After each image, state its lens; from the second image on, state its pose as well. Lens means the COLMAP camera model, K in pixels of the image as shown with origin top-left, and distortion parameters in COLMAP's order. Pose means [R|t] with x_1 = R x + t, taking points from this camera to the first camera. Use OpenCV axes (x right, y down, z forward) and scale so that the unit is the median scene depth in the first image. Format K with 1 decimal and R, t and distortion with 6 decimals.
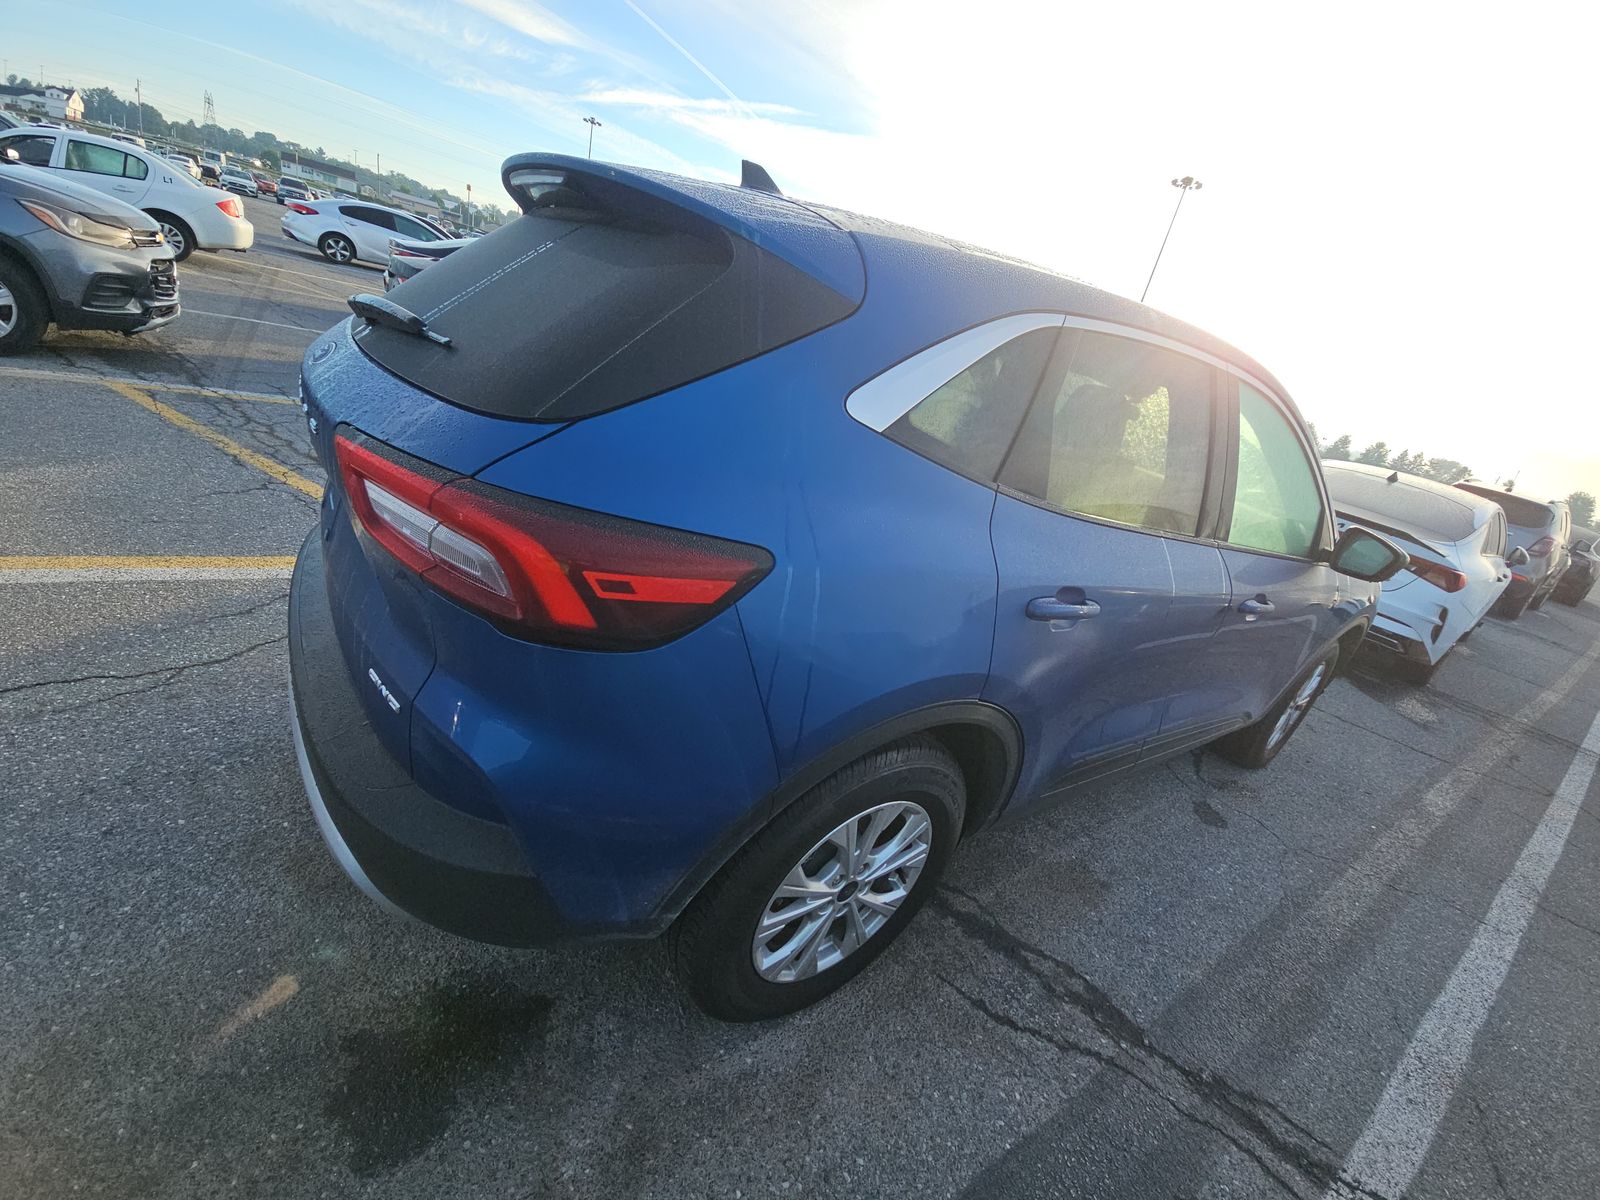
lens RADIAL K [[659.9, 0, 803.0], [0, 659.9, 602.5], [0, 0, 1]] dist [-0.001707, -0.001567]
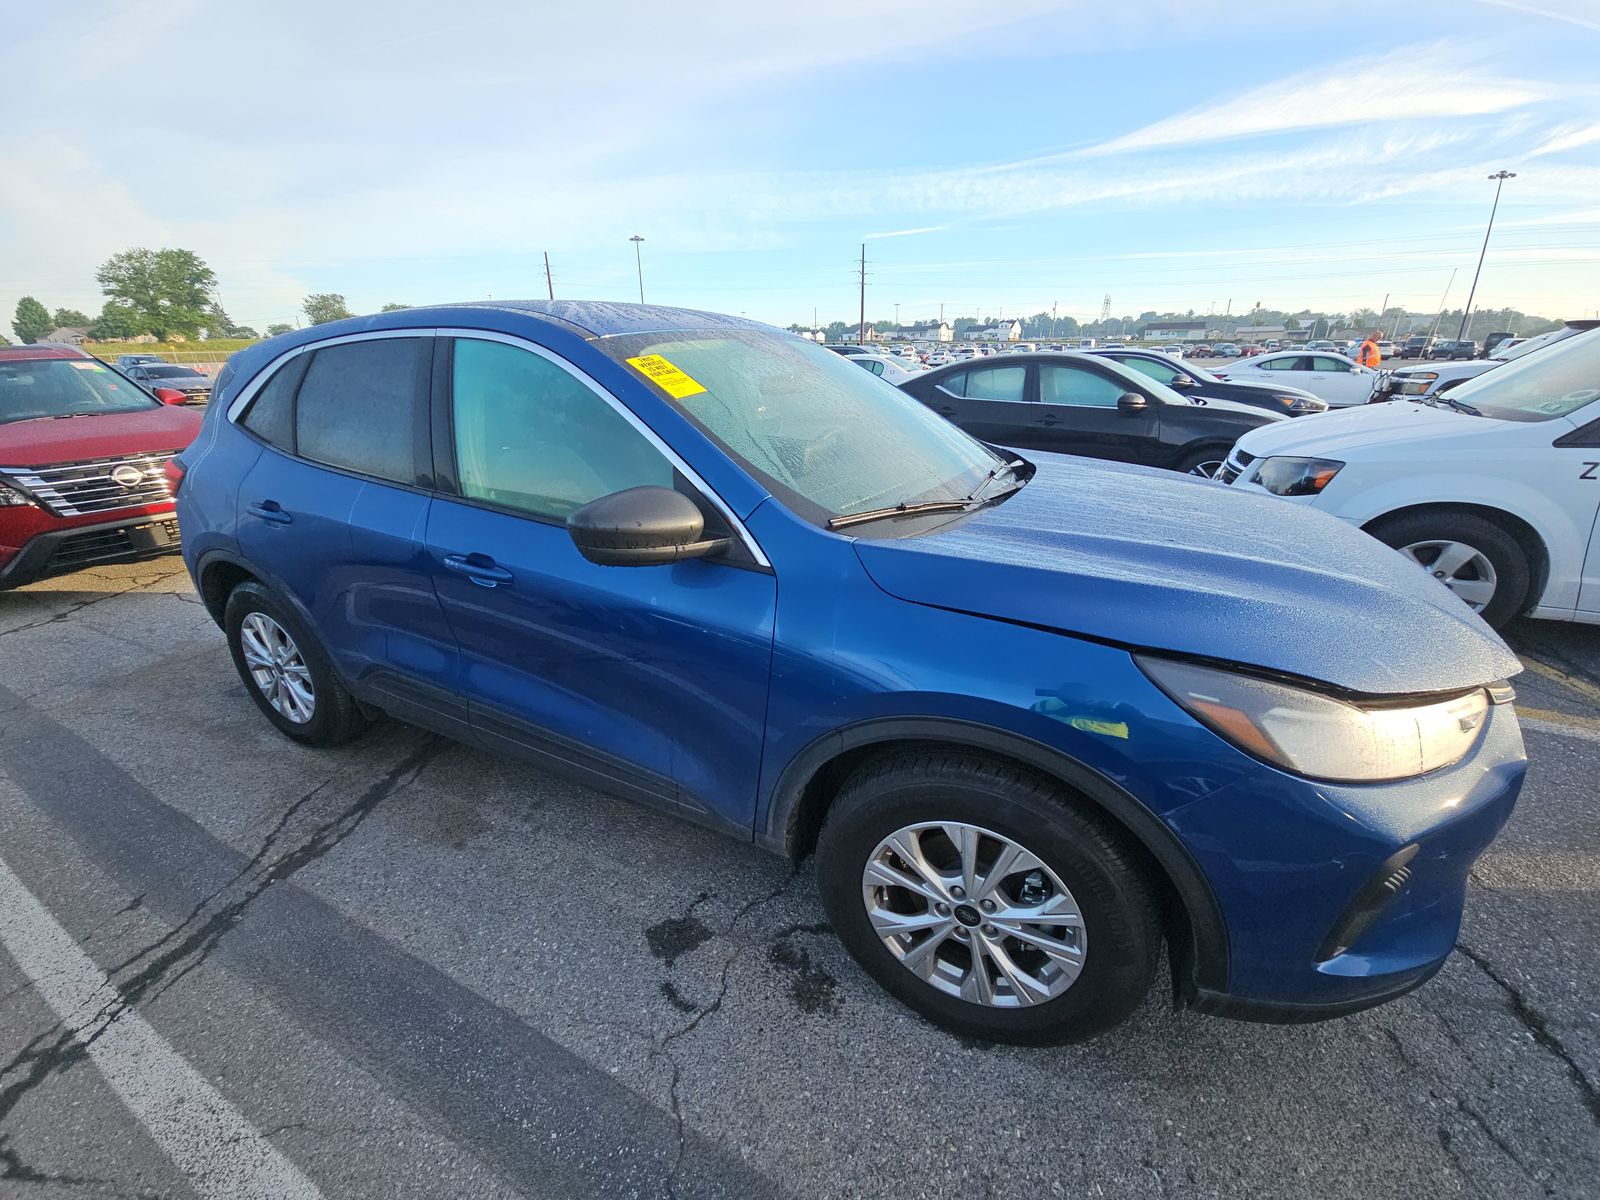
lens RADIAL K [[659.9, 0, 791.3], [0, 659.9, 602.8], [0, 0, 1]] dist [-0.001707, -0.001567]
pose [[0.441356, 0.079241, -0.893826, 1.866712], [-0.238274, 0.970684, -0.031601, -0.020032], [0.865119, 0.226923, 0.447298, 1.093649]]
